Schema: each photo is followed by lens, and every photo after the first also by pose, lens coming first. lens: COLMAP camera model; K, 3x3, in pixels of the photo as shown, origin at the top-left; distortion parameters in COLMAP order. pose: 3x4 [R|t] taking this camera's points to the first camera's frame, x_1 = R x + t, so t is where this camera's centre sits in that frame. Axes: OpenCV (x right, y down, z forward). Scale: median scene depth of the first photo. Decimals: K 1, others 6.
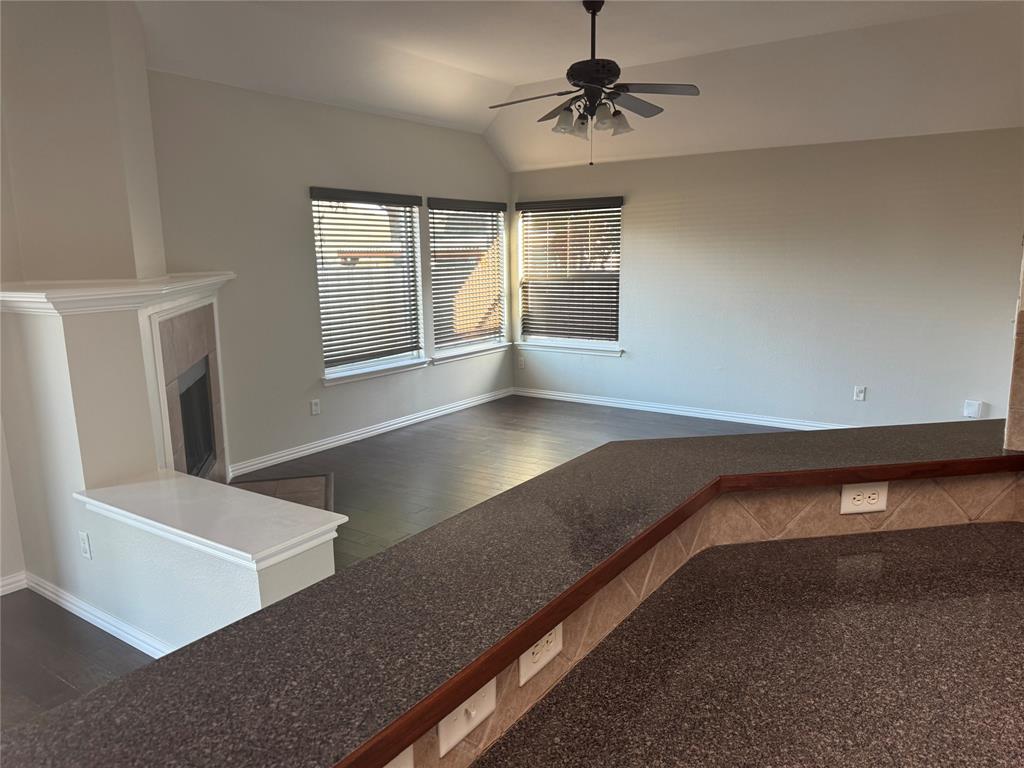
lens RADIAL K [[722.4, 0, 511.5], [0, 722.4, 385.1], [0, 0, 1]] dist [0.052624, -0.067680]
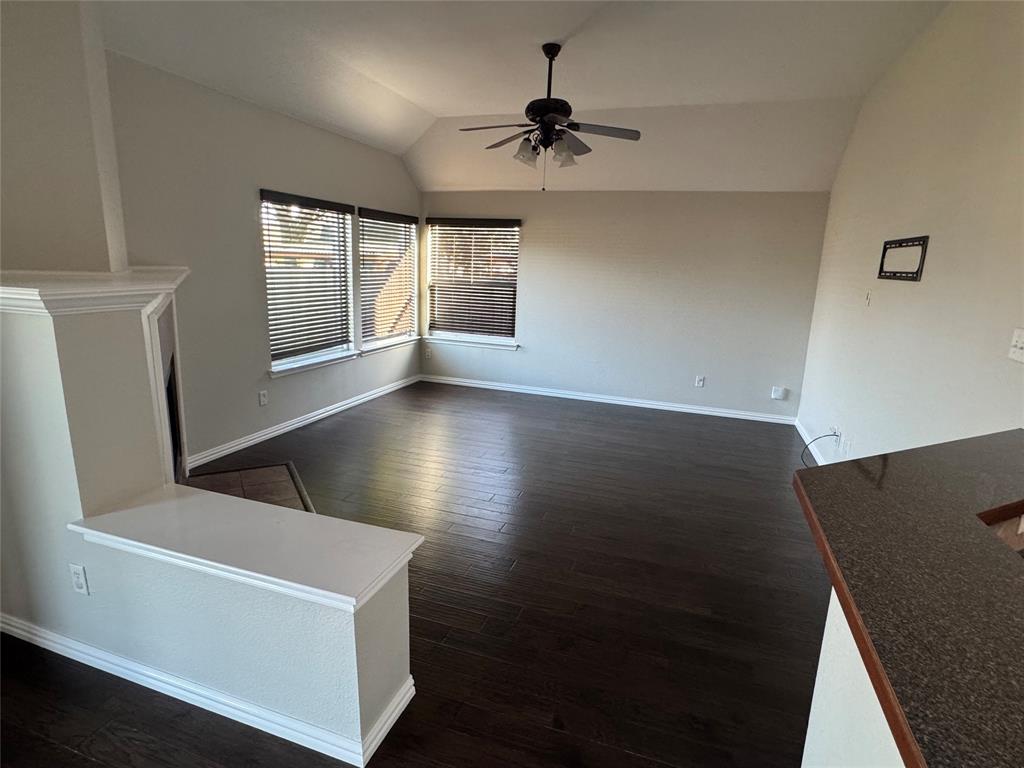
lens RADIAL K [[551.7, 0, 509.9], [0, 551.7, 382.2], [0, 0, 1]] dist [-0.013393, 0.006608]
pose [[0.961449, -0.005593, 0.274928, -0.143465], [-0.004062, 0.999395, 0.034536, -0.021860], [-0.274955, -0.034322, 0.960844, 0.126715]]
